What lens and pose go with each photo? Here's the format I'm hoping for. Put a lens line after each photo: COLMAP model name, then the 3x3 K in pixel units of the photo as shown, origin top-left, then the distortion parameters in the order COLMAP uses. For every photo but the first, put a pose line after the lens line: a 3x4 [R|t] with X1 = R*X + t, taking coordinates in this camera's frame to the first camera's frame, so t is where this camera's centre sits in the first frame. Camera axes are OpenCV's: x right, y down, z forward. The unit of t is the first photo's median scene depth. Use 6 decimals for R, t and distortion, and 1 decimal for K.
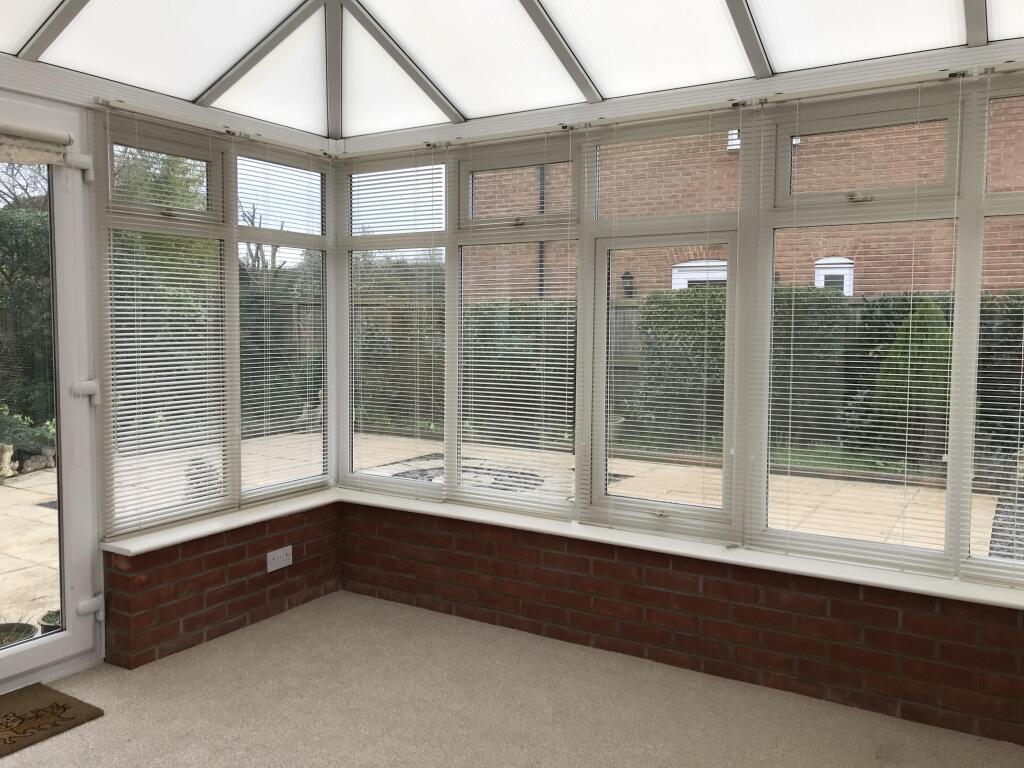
lens RADIAL K [[839.4, 0, 512.0], [0, 839.4, 384.0], [0, 0, 1]] dist [0.009324, 0.002094]
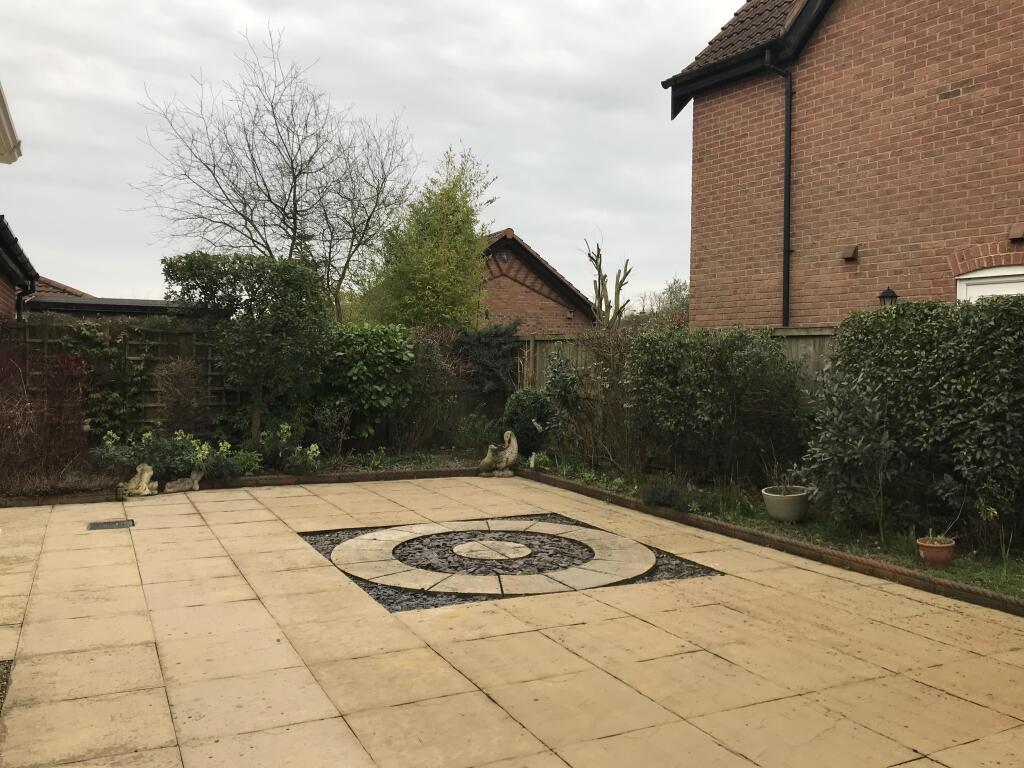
lens RADIAL K [[839.4, 0, 512.0], [0, 839.4, 384.0], [0, 0, 1]] dist [0.009324, 0.002094]
pose [[0.855168, 0.019194, -0.517996, 0.241980], [-0.046808, 0.998091, -0.040292, -0.007011], [0.516233, 0.058703, 0.854434, 0.217148]]
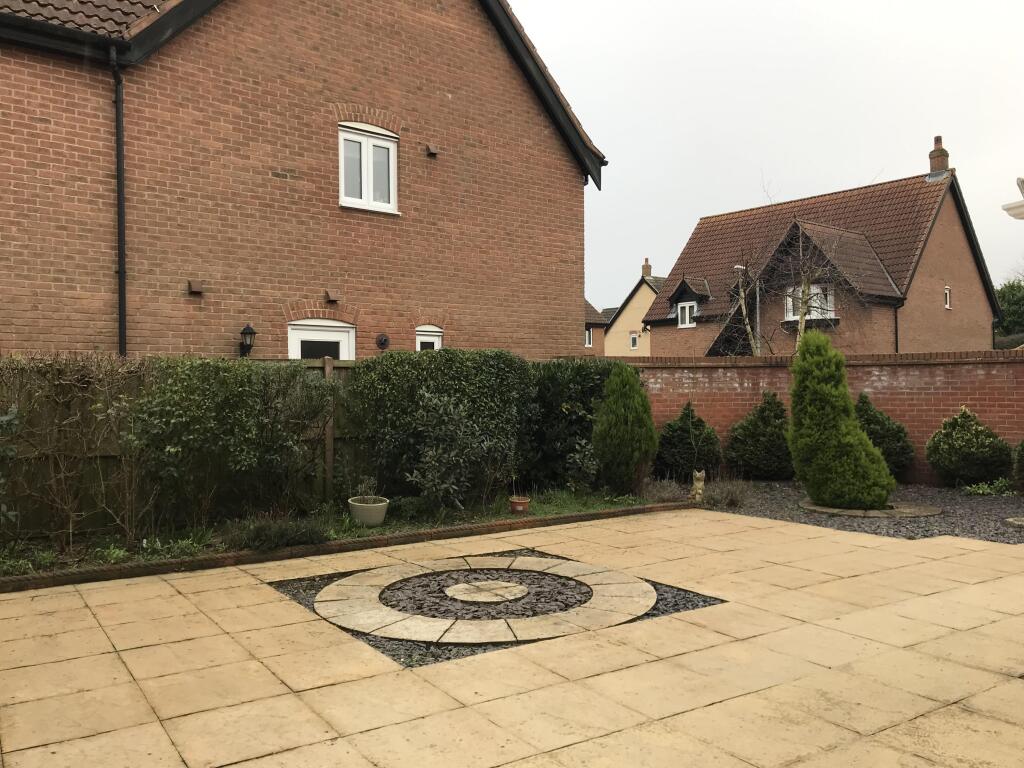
lens RADIAL K [[839.4, 0, 512.0], [0, 839.4, 384.0], [0, 0, 1]] dist [0.009324, 0.002094]
pose [[0.422057, -0.003618, 0.906562, -0.511185], [0.079080, 0.996327, -0.032840, -0.029713], [-0.903113, 0.085551, 0.420793, 0.427045]]
